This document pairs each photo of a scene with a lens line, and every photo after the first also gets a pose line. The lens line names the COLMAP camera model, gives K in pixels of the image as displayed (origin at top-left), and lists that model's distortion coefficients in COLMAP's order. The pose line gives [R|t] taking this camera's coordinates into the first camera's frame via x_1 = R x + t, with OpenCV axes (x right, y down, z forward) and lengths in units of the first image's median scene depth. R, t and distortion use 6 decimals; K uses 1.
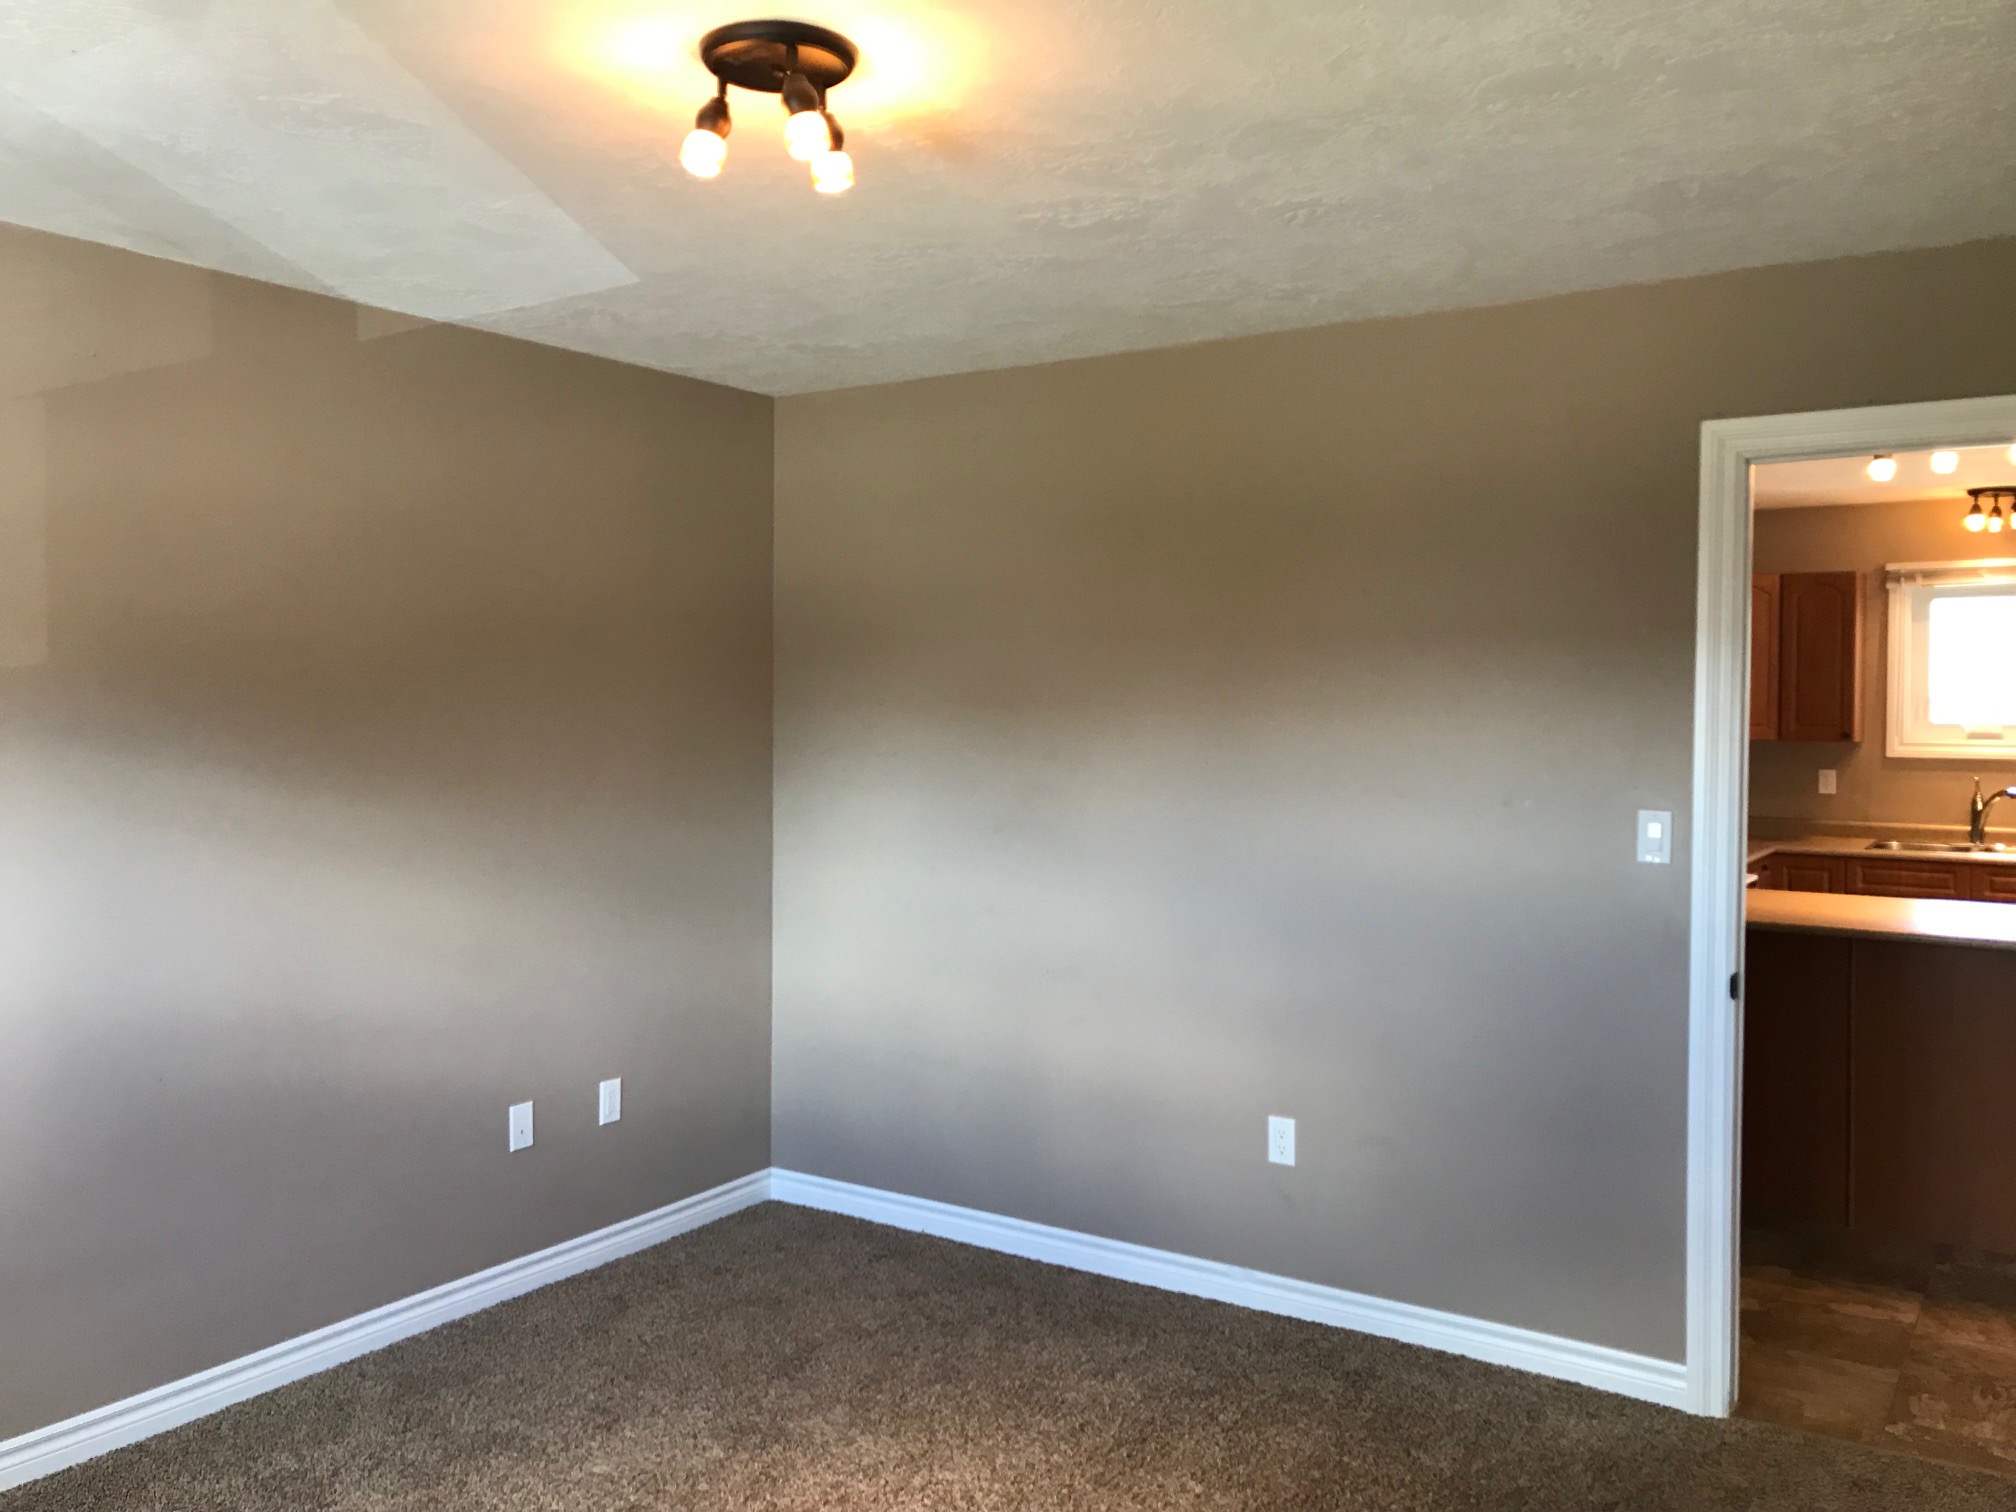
lens RADIAL K [[1661.6, 0, 1007.5], [0, 1661.6, 752.8], [0, 0, 1]] dist [0.007632, 0.004216]
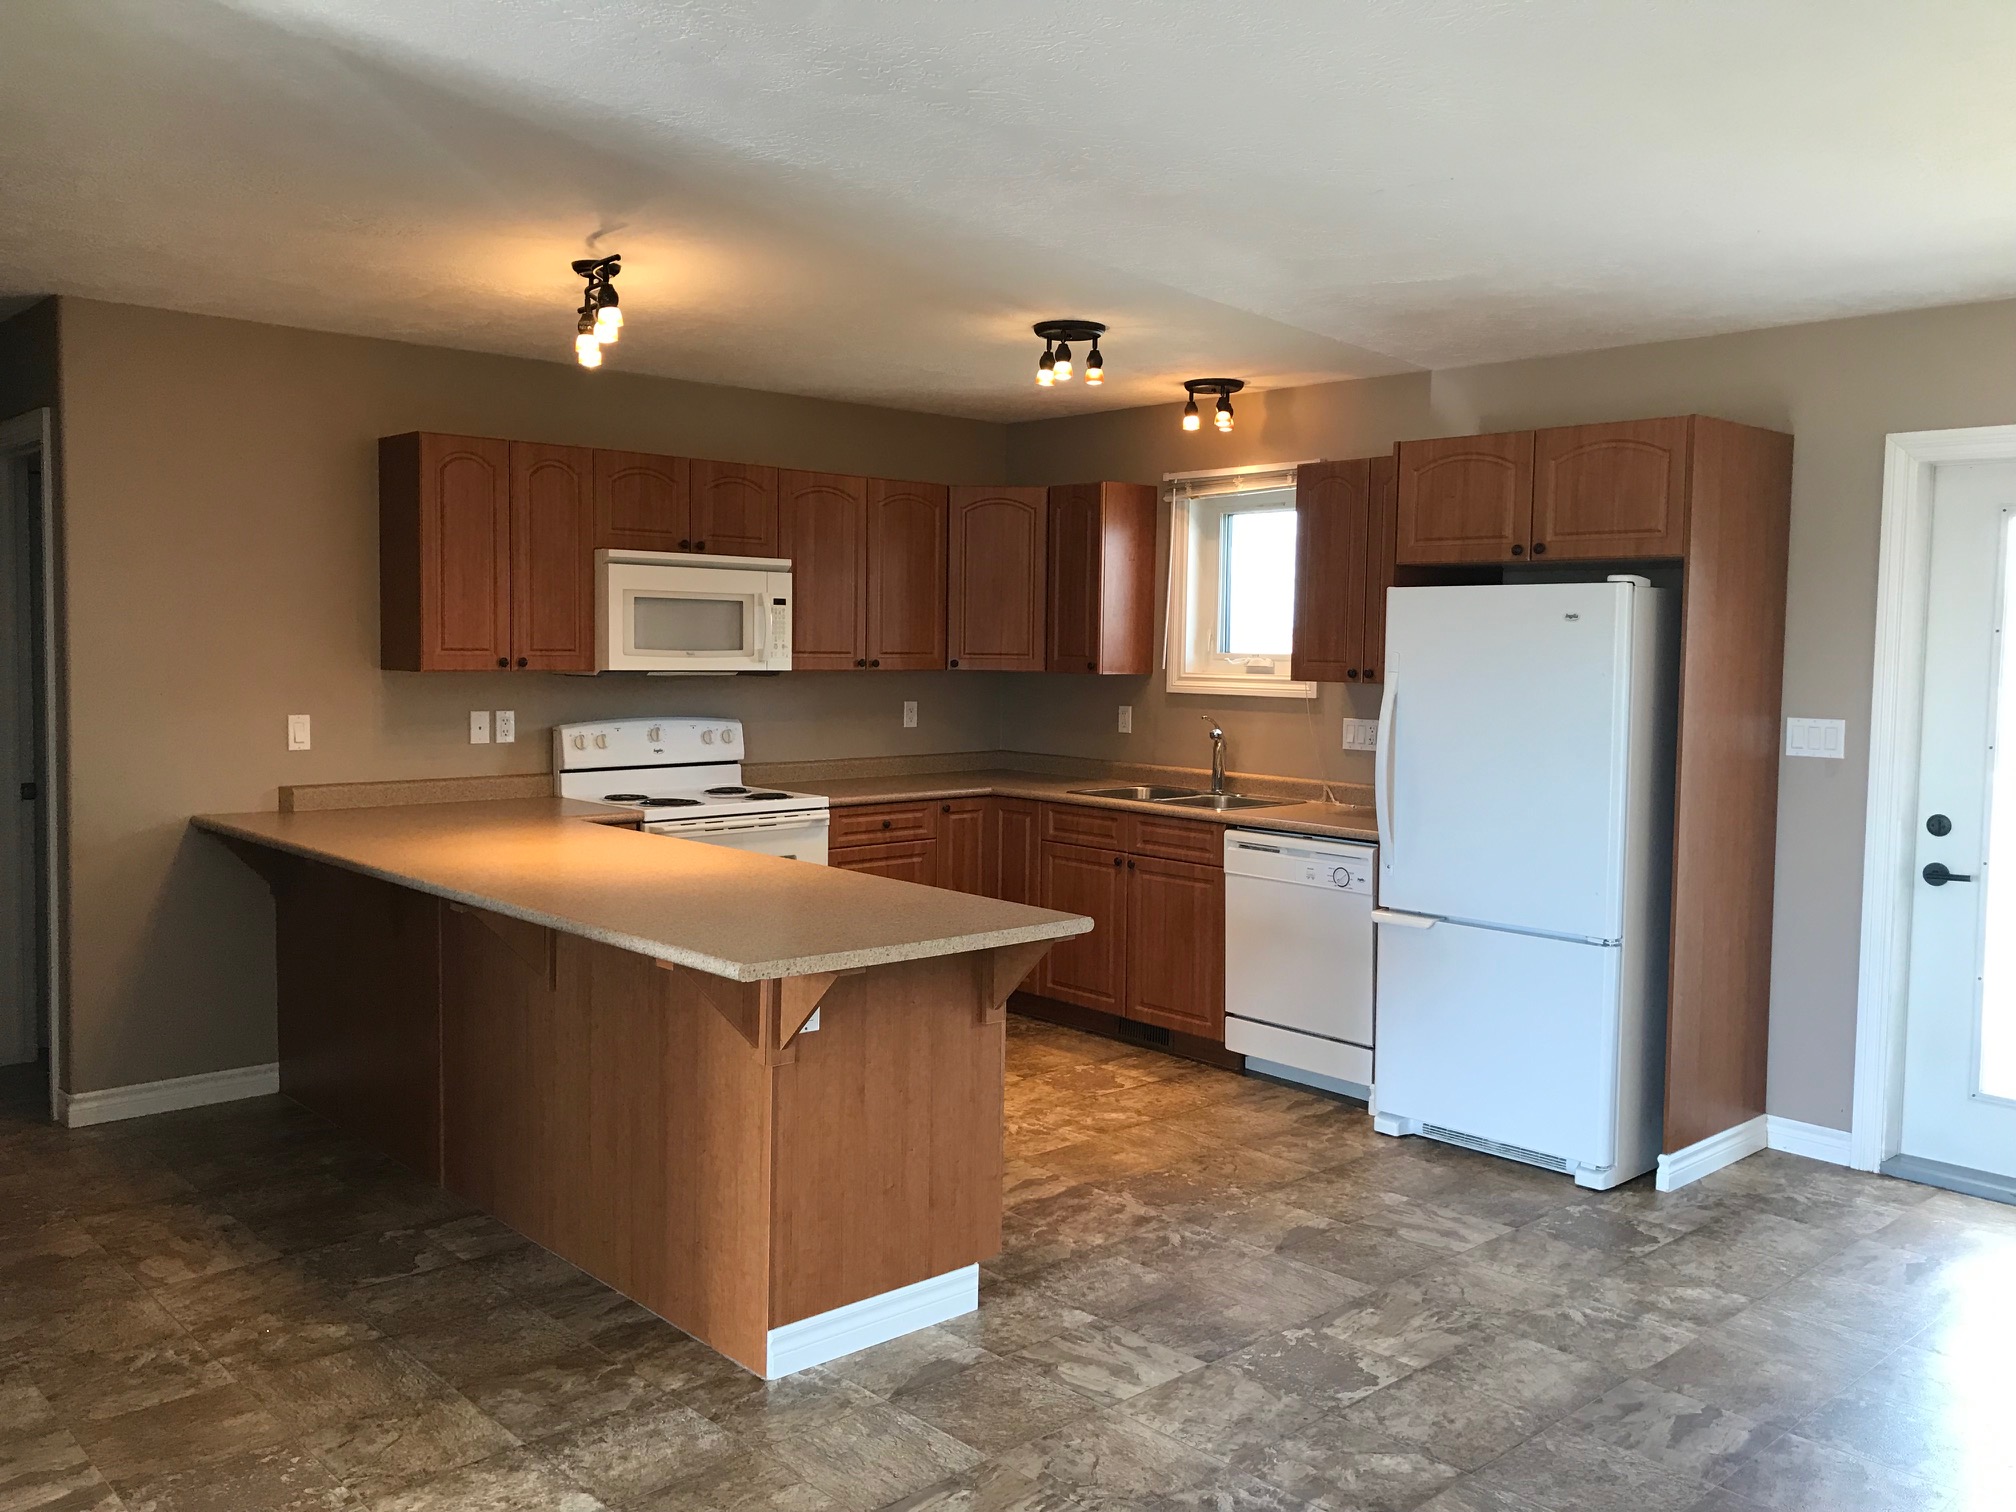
lens RADIAL K [[1661.6, 0, 1015.3], [0, 1661.6, 751.7], [0, 0, 1]] dist [0.007632, 0.004216]
pose [[0.975783, 0.027074, -0.217059, 0.684062], [-0.021297, 0.999355, 0.028909, 0.010816], [0.217702, -0.023586, 0.975730, 0.131503]]
